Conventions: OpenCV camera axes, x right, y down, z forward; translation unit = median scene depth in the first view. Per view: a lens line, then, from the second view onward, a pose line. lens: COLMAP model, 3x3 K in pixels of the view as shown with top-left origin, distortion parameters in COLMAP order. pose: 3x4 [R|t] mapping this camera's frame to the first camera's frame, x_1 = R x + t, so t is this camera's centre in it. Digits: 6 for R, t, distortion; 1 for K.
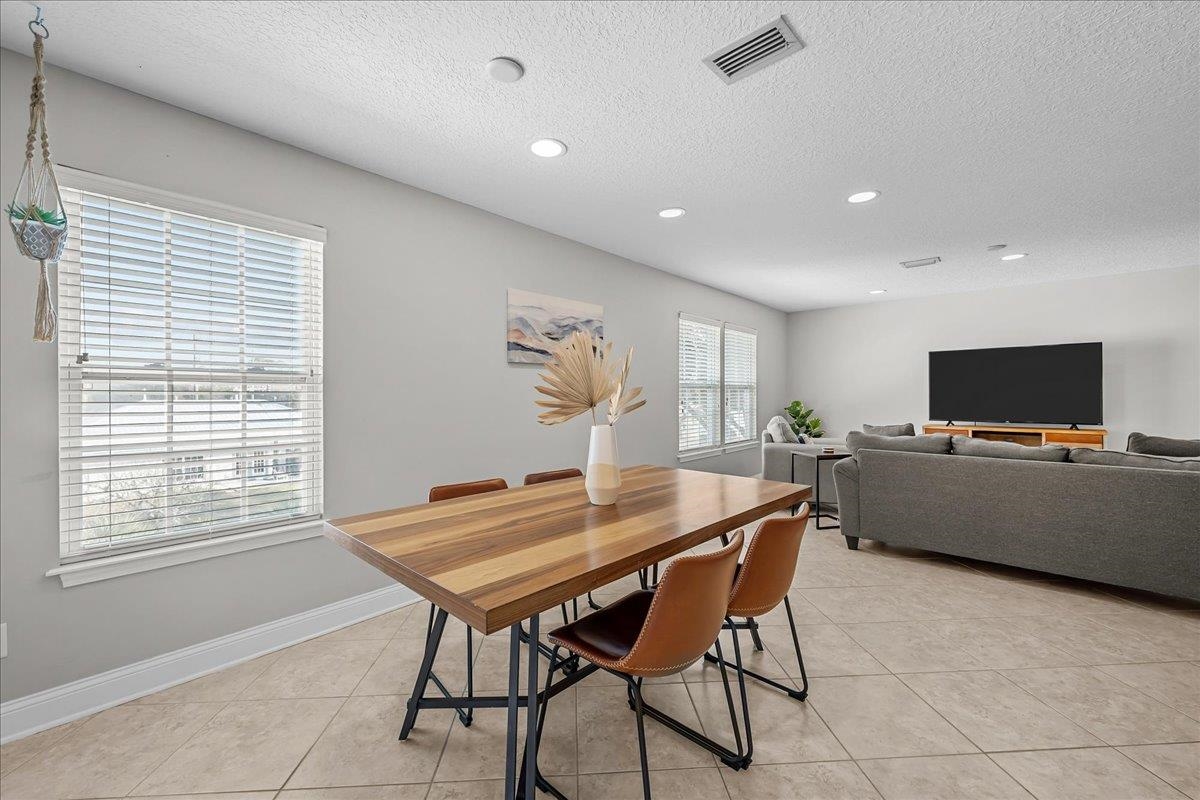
lens RADIAL K [[481.8, 0, 593.7], [0, 481.8, 396.0], [0, 0, 1]] dist [-0.001007, -0.000022]
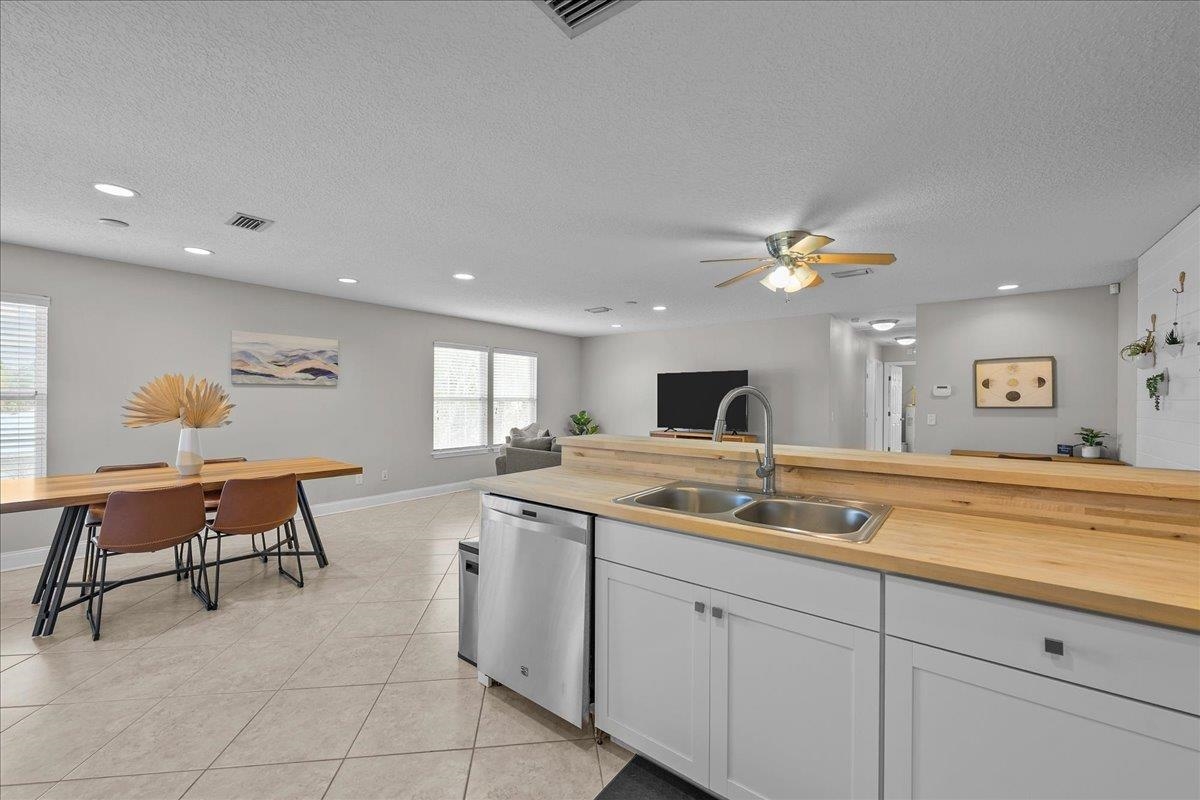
lens RADIAL K [[481.8, 0, 594.8], [0, 481.8, 401.6], [0, 0, 1]] dist [-0.001007, -0.000022]
pose [[0.997686, 0.010265, 0.067212, 0.729016], [-0.010292, 0.999947, 0.000053, -0.026676], [-0.067208, -0.000745, 0.997739, -0.430900]]
